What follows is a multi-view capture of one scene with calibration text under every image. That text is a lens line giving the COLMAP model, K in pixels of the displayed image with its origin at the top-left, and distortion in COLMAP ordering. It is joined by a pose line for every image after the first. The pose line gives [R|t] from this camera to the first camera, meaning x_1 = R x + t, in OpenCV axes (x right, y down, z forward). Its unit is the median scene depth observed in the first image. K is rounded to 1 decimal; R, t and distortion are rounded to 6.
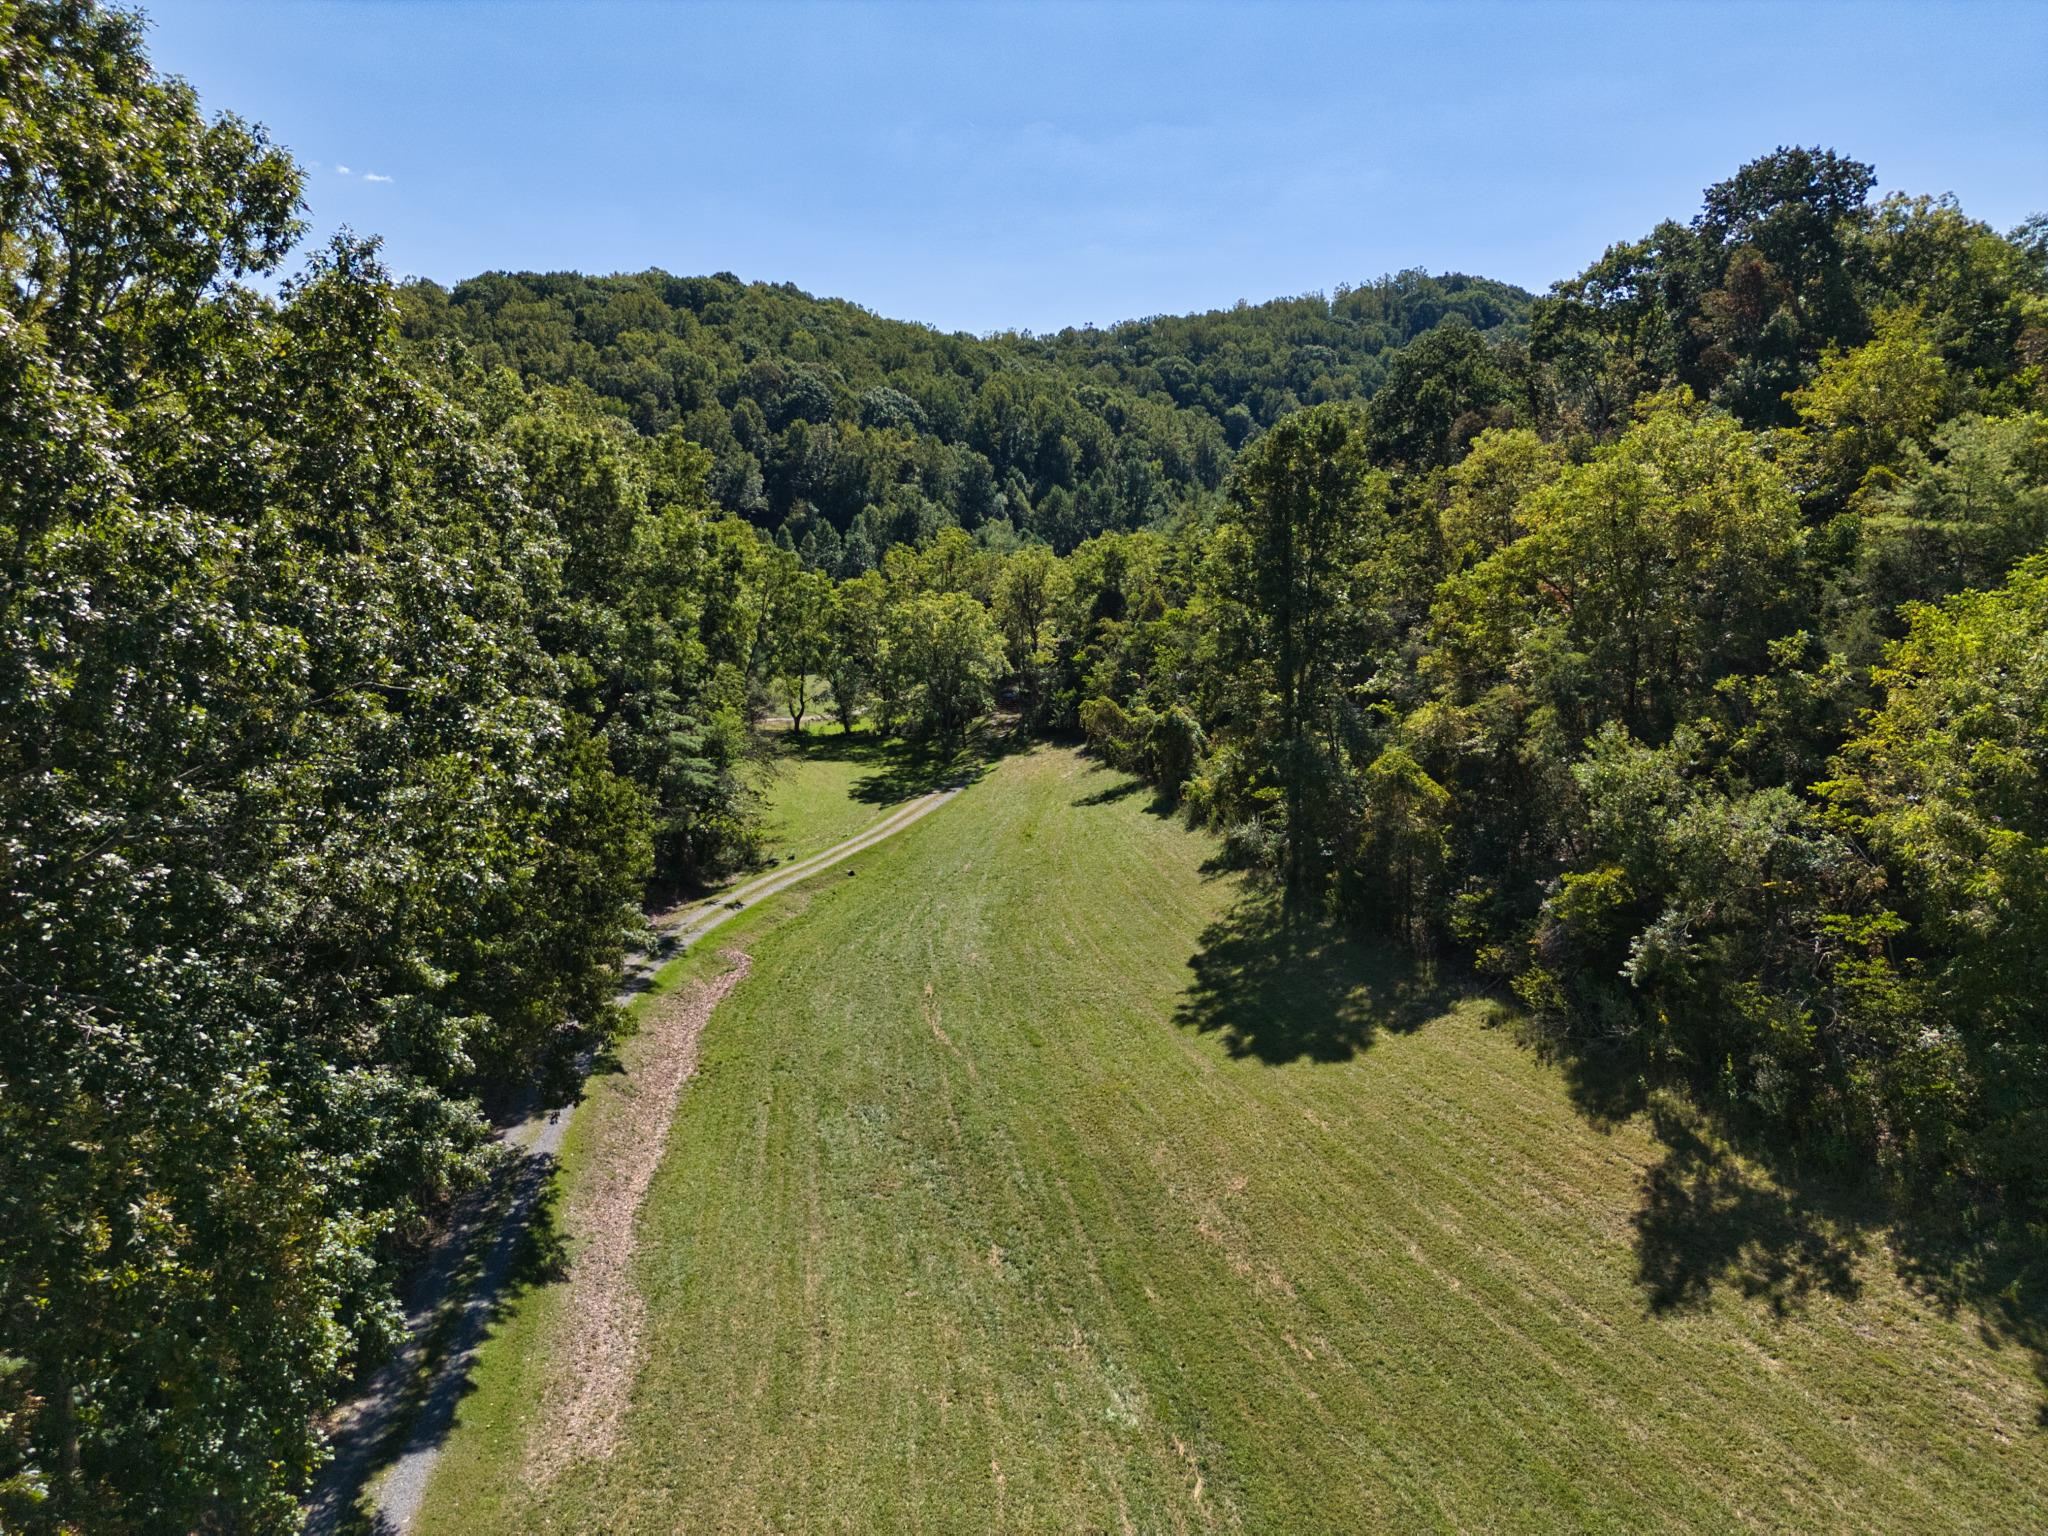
lens RADIAL K [[1378.9, 0, 1024.0], [0, 1378.9, 768.0], [0, 0, 1]] dist [0.002134, 0.000017]
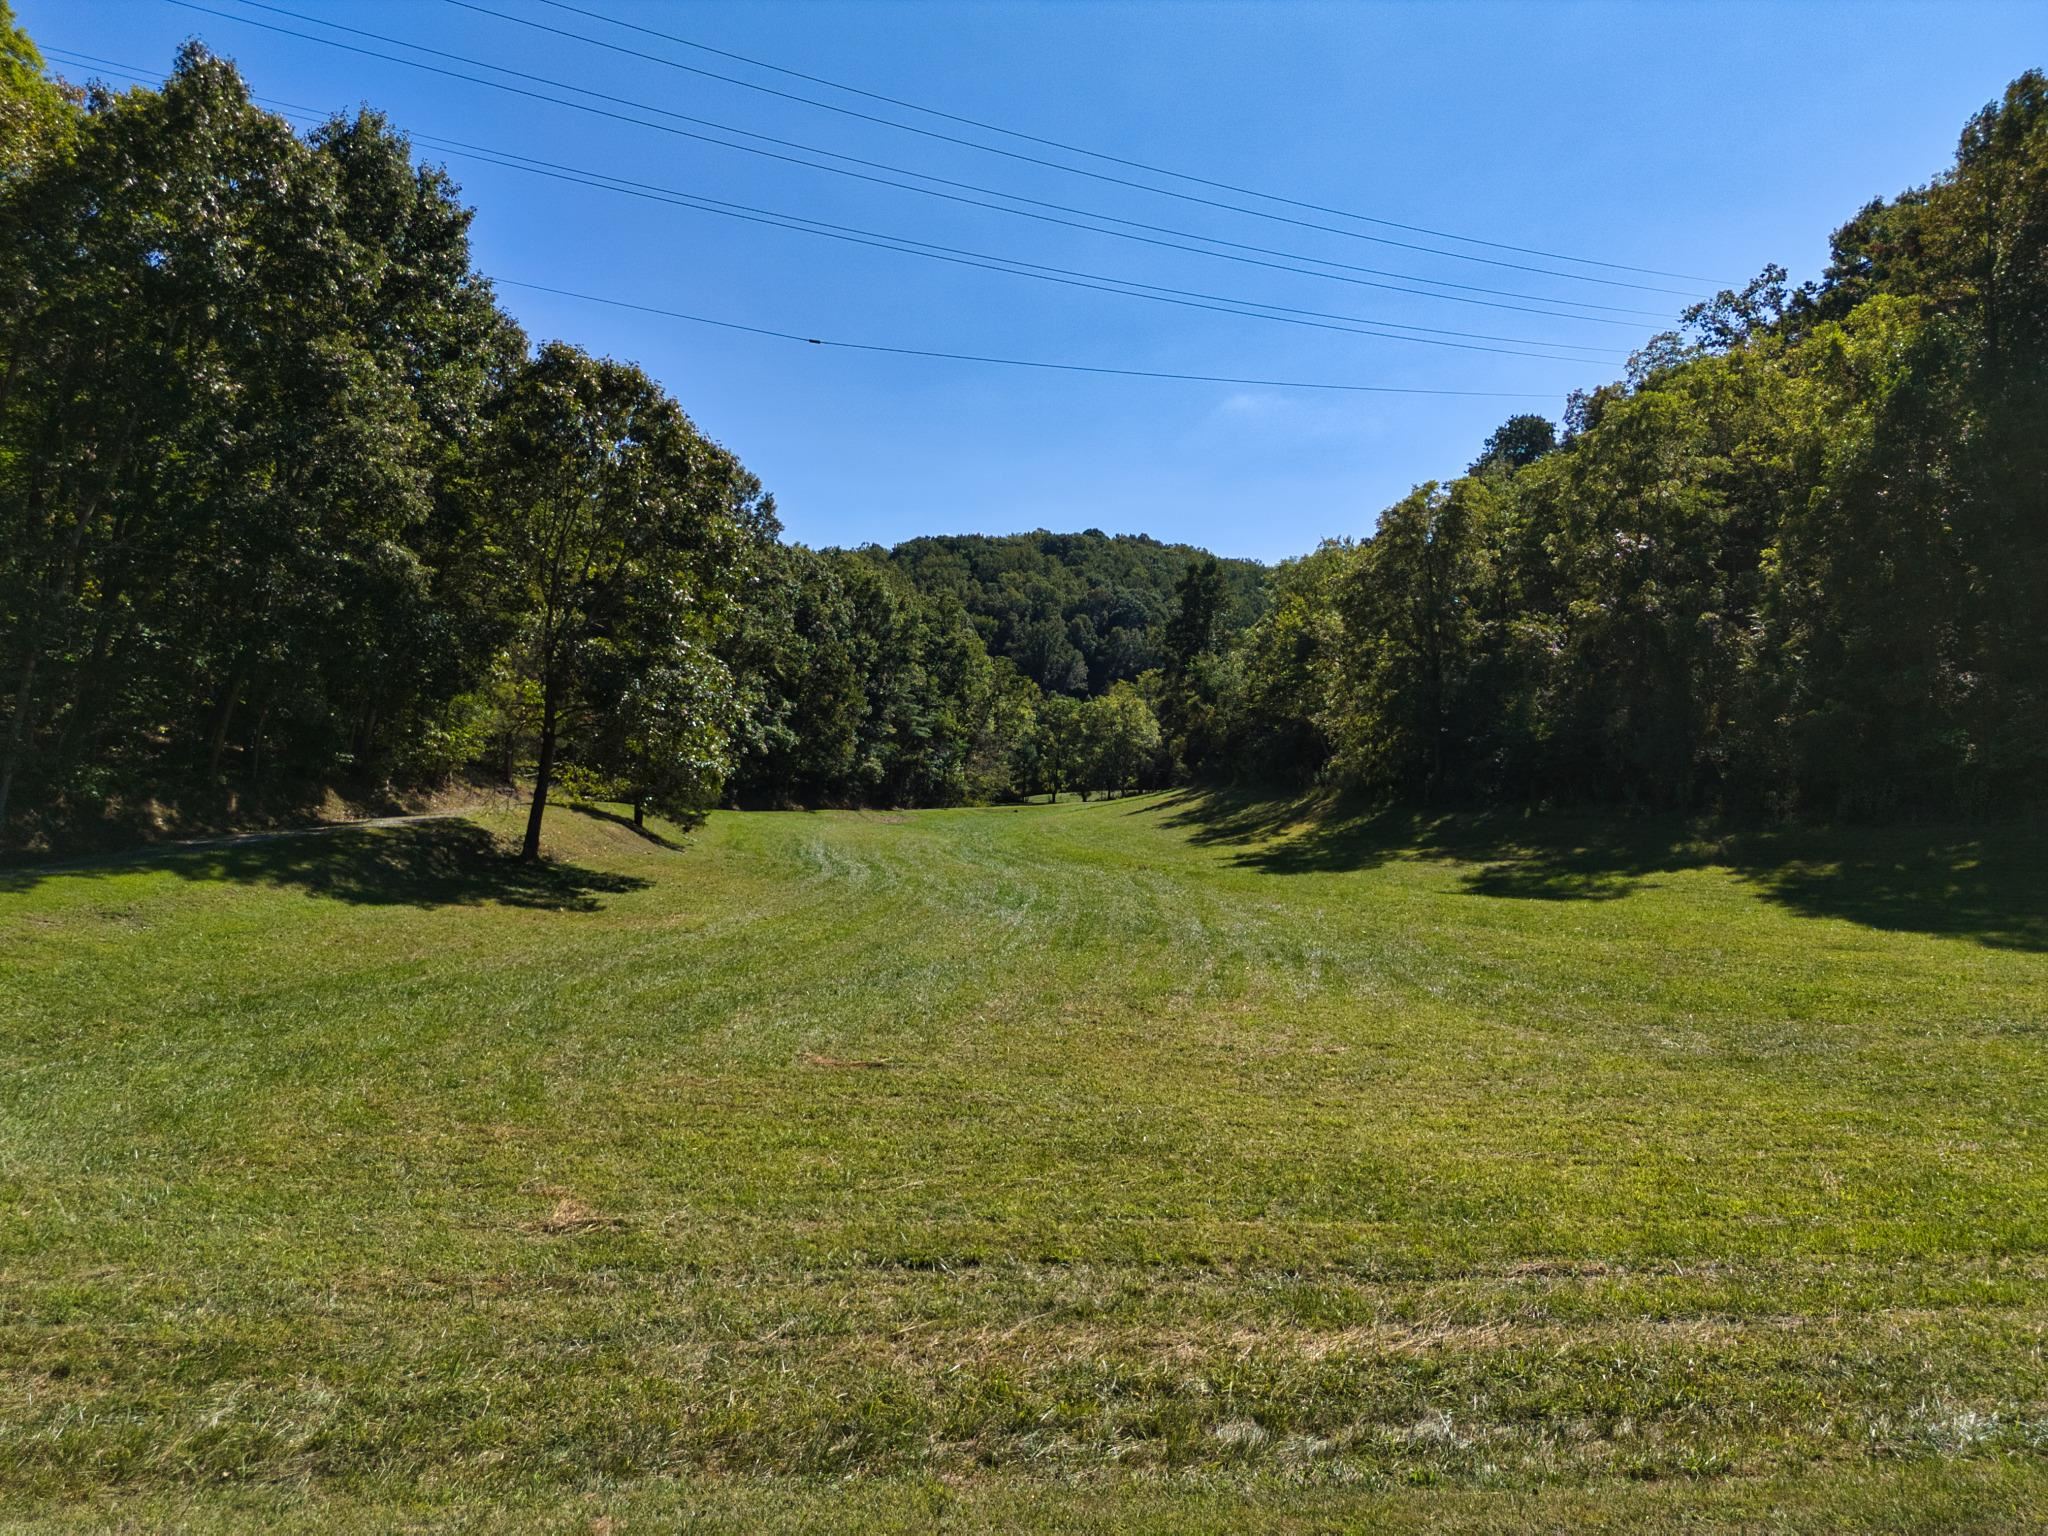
lens RADIAL K [[1378.9, 0, 1024.0], [0, 1378.9, 768.0], [0, 0, 1]] dist [0.002134, 0.000017]
pose [[0.953090, -0.003225, -0.302671, 0.139254], [-0.050328, 0.984336, -0.168967, 0.102132], [0.298475, 0.176274, 0.937998, -0.236950]]
